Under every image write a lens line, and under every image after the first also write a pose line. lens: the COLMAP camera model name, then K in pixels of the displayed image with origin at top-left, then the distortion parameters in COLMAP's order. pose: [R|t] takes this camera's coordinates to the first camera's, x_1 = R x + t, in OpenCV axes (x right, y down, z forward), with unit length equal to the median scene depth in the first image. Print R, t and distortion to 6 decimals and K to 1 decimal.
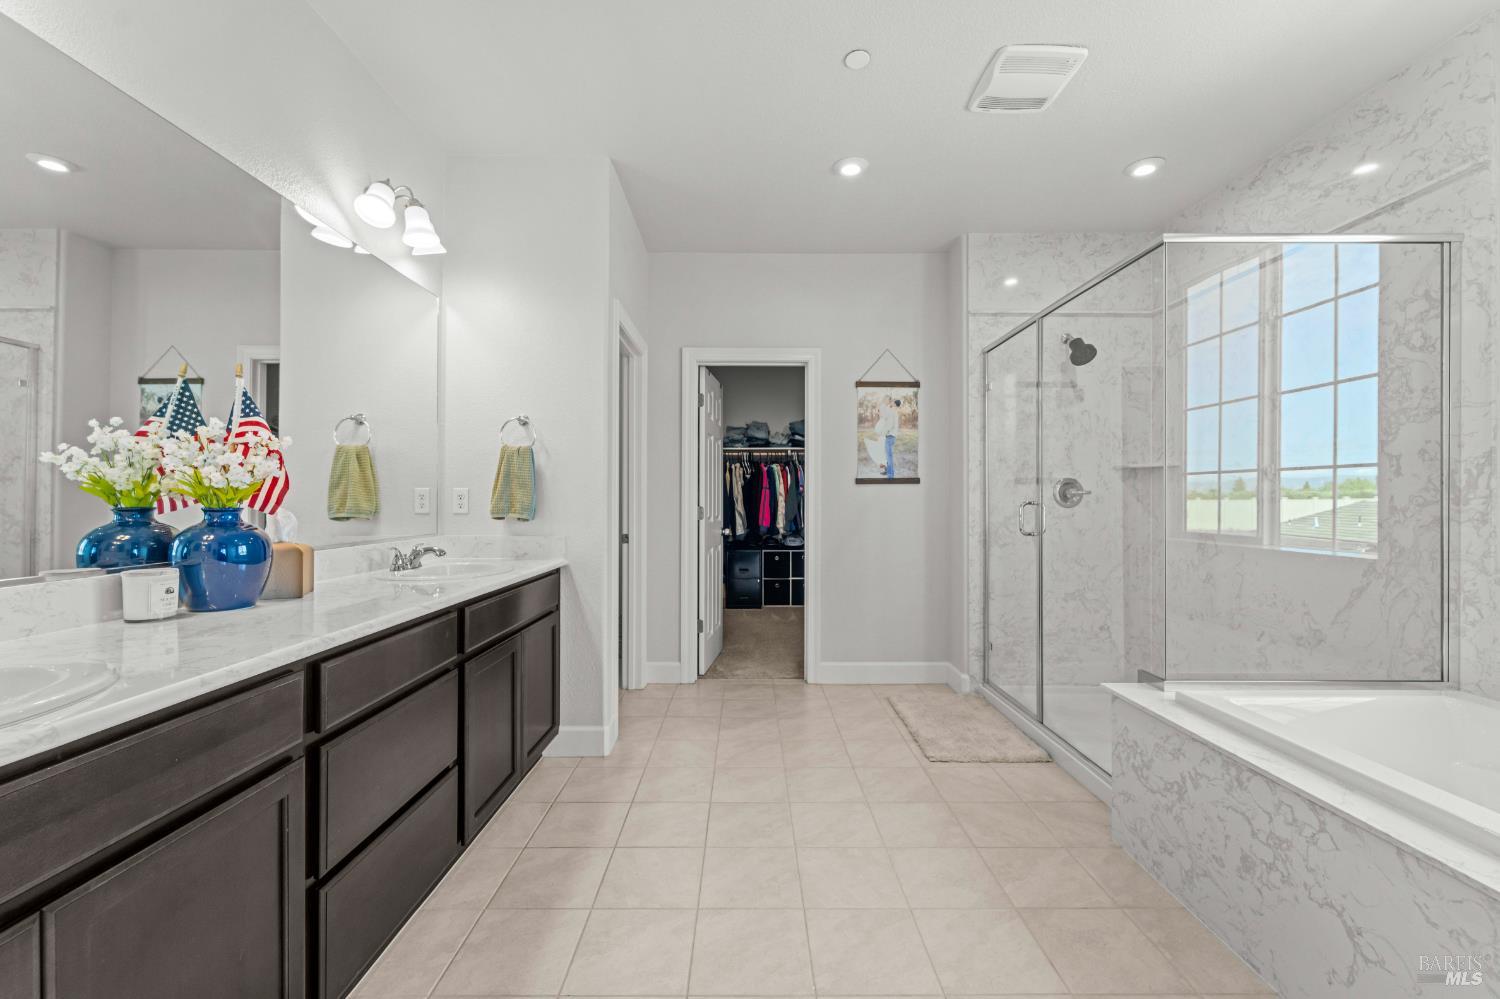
lens RADIAL K [[602.3, 0, 751.0], [0, 602.3, 498.7], [0, 0, 1]] dist [0.003000, -0.001802]
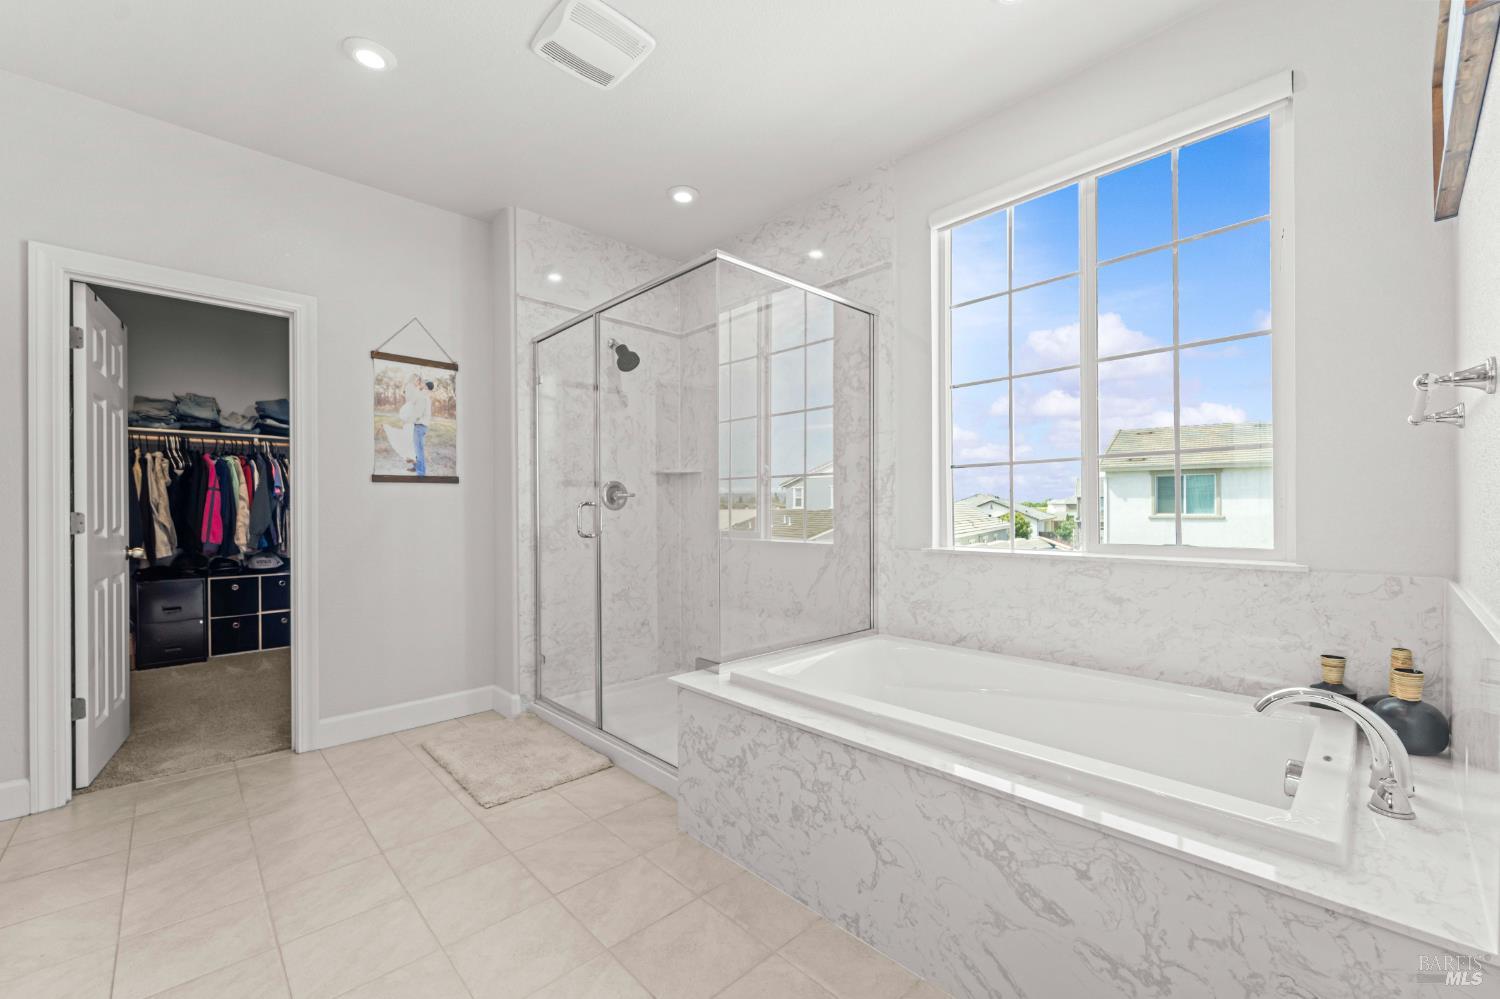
lens RADIAL K [[602.3, 0, 747.1], [0, 602.3, 511.5], [0, 0, 1]] dist [0.003000, -0.001802]
pose [[0.728120, -0.005771, 0.685425, -0.011231], [0.004022, 0.999983, 0.004146, 0.017092], [-0.685437, -0.000262, 0.728131, 0.126562]]
